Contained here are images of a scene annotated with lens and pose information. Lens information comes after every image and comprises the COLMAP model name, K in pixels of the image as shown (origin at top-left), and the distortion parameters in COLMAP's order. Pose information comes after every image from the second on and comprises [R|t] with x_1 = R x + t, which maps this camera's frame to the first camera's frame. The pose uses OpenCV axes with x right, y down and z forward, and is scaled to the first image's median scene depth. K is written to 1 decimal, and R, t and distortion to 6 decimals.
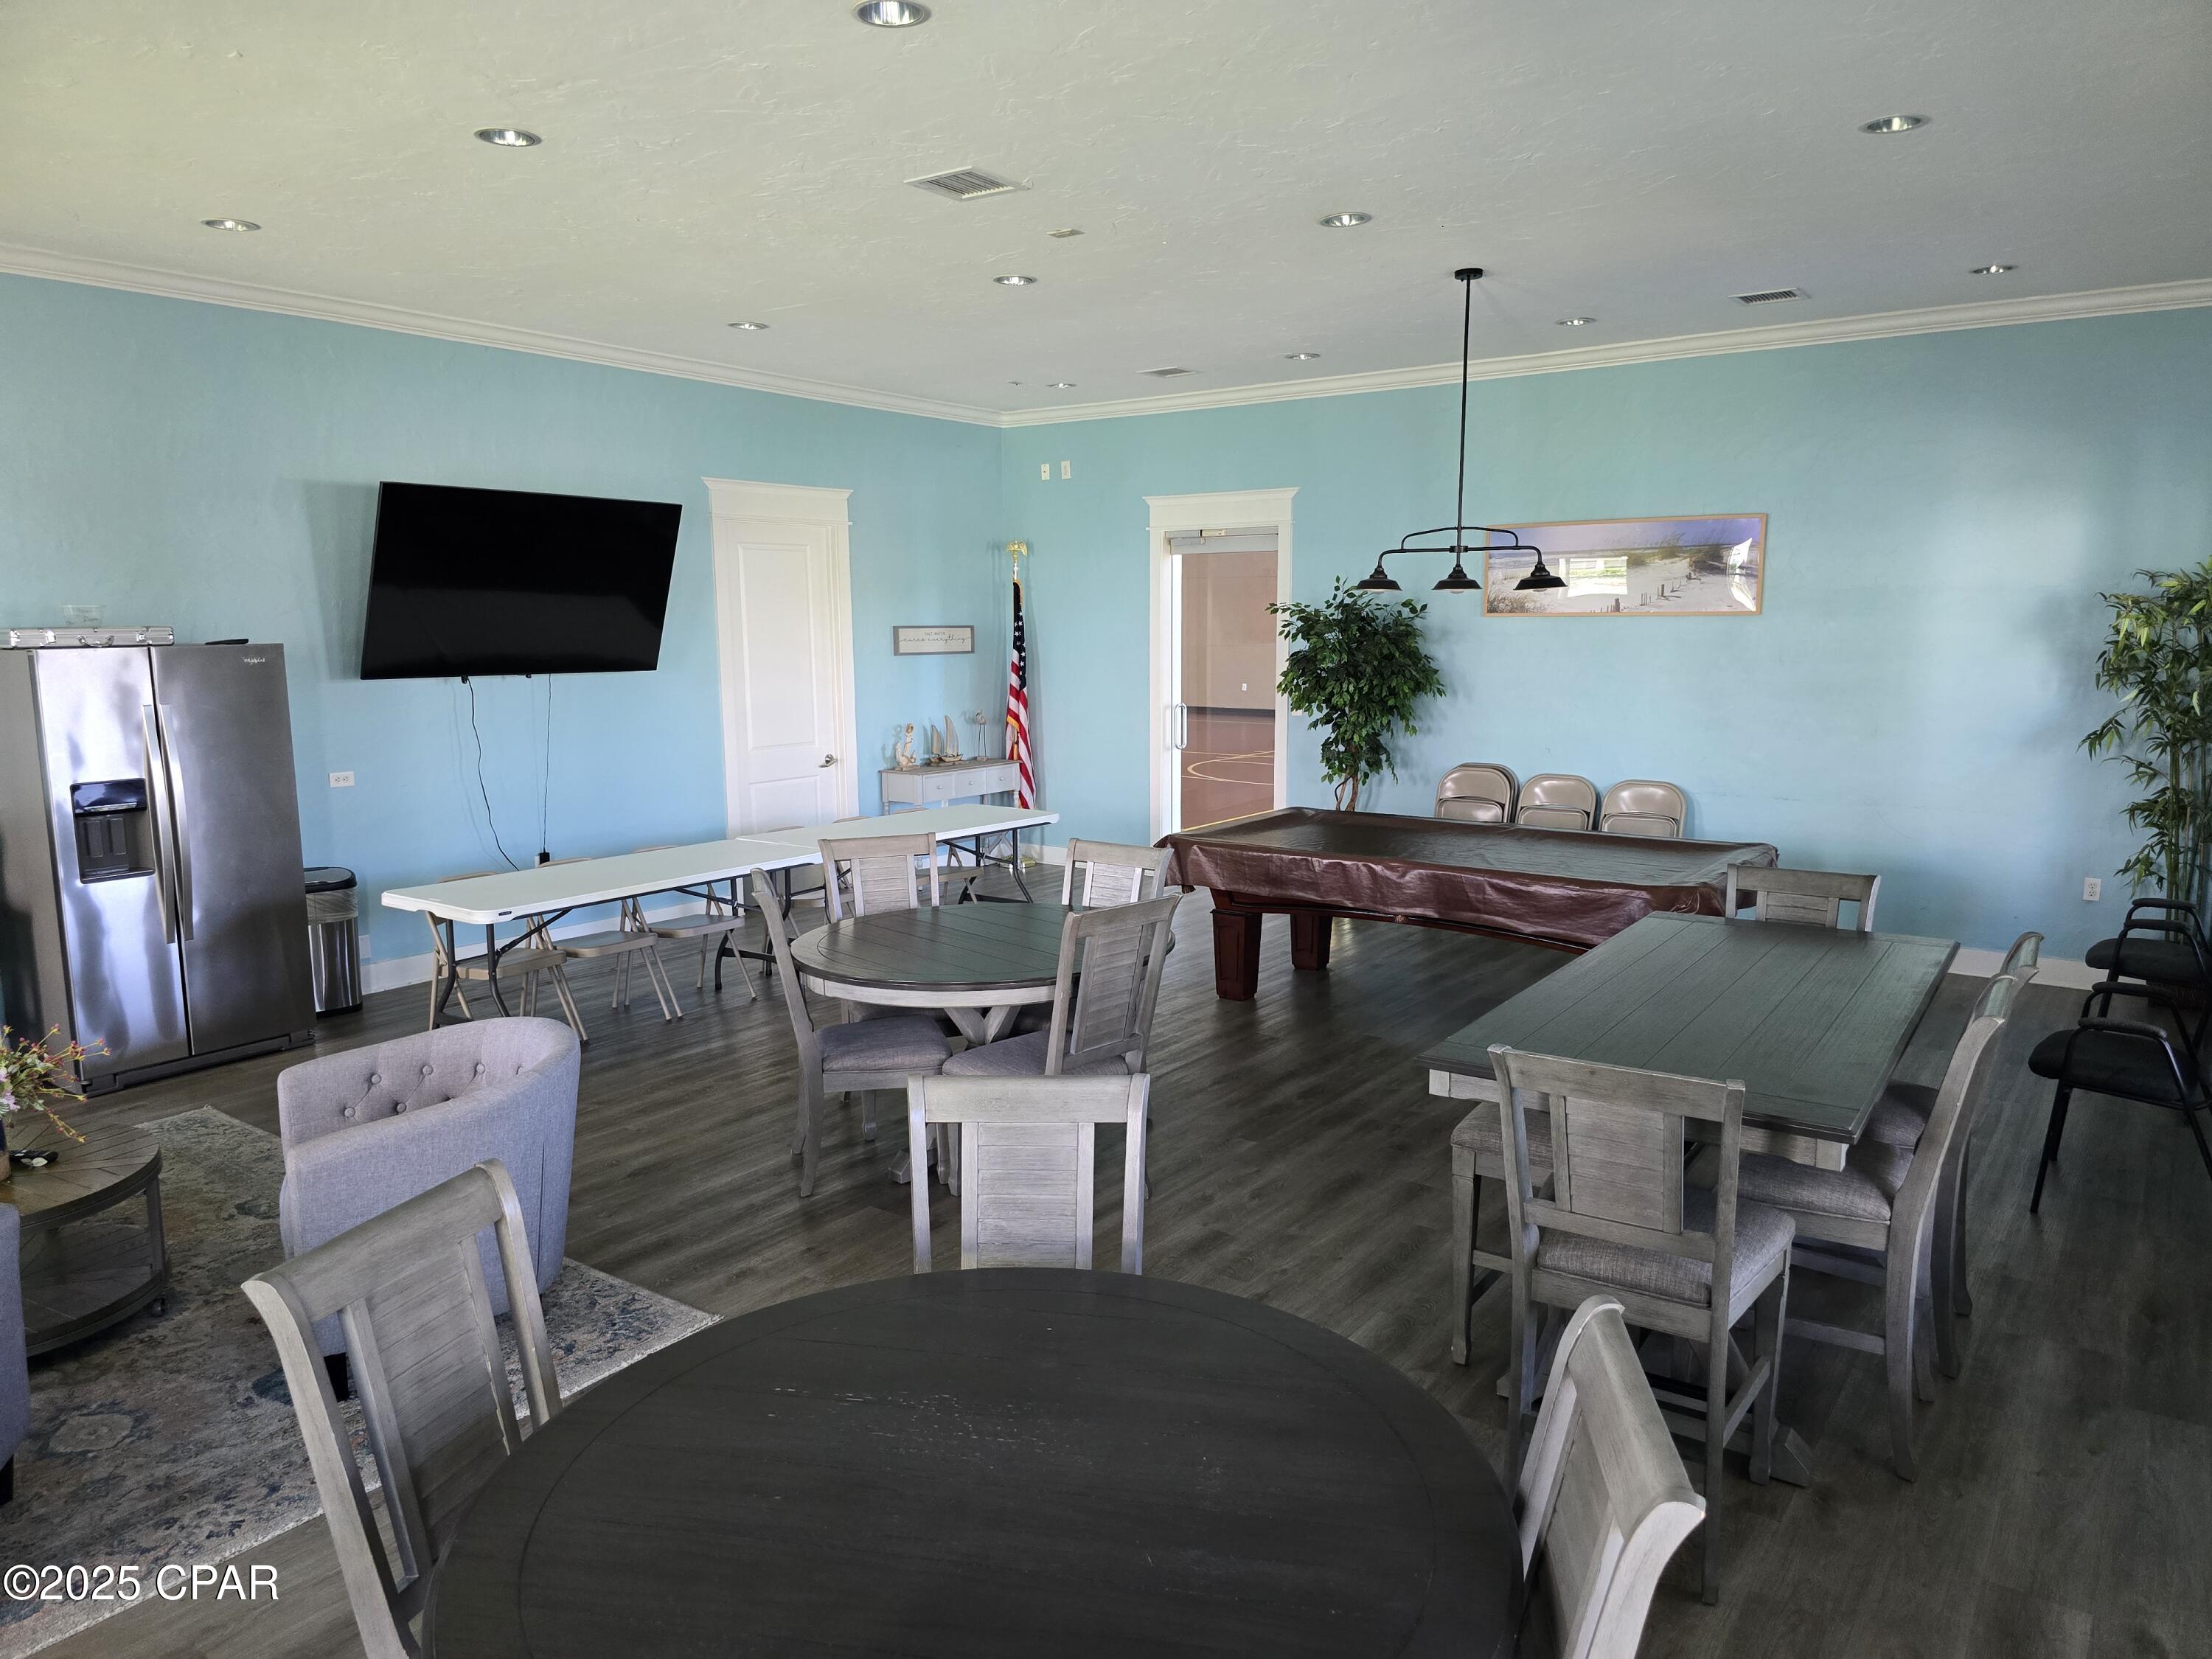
lens RADIAL K [[1462.4, 0, 1112.4], [0, 1462.4, 826.2], [0, 0, 1]] dist [0.061240, -0.068826]
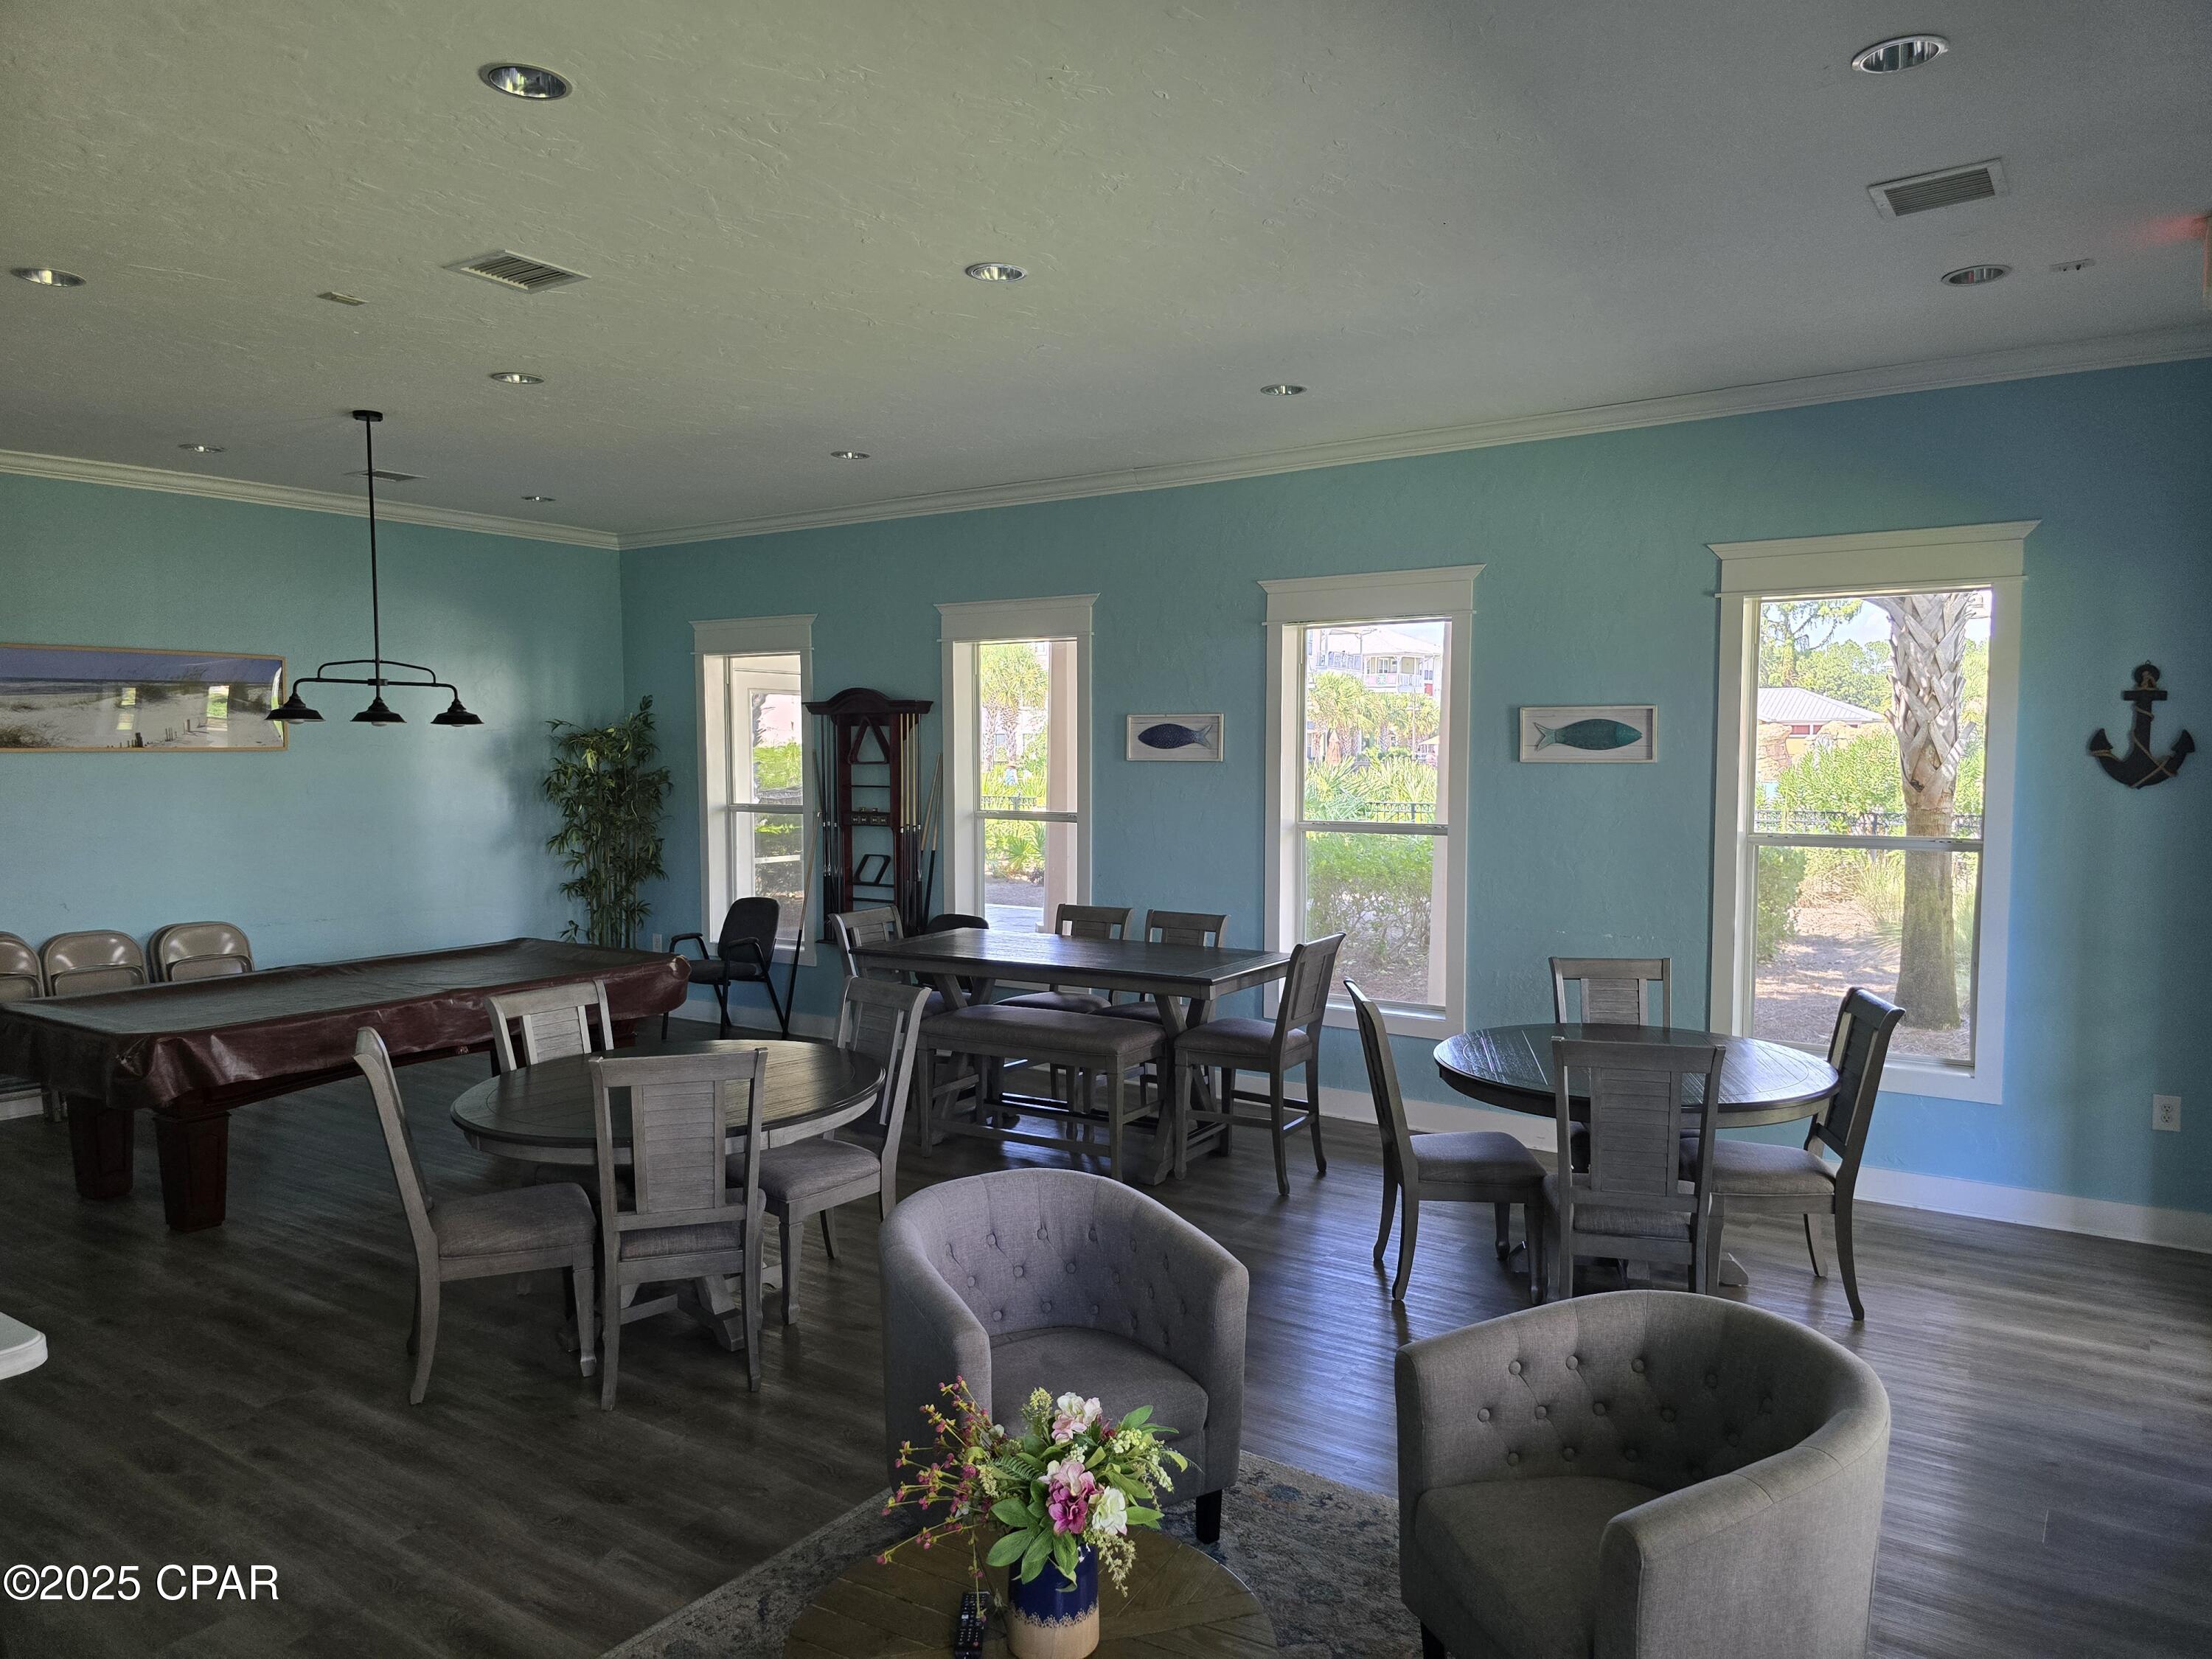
lens RADIAL K [[1462.4, 0, 1112.4], [0, 1462.4, 826.2], [0, 0, 1]] dist [0.061240, -0.068826]
pose [[-0.023718, -0.050593, 0.998438, -0.771591], [0.146915, 0.987699, 0.053539, -0.072655], [-0.988865, 0.147955, -0.015993, 0.536505]]
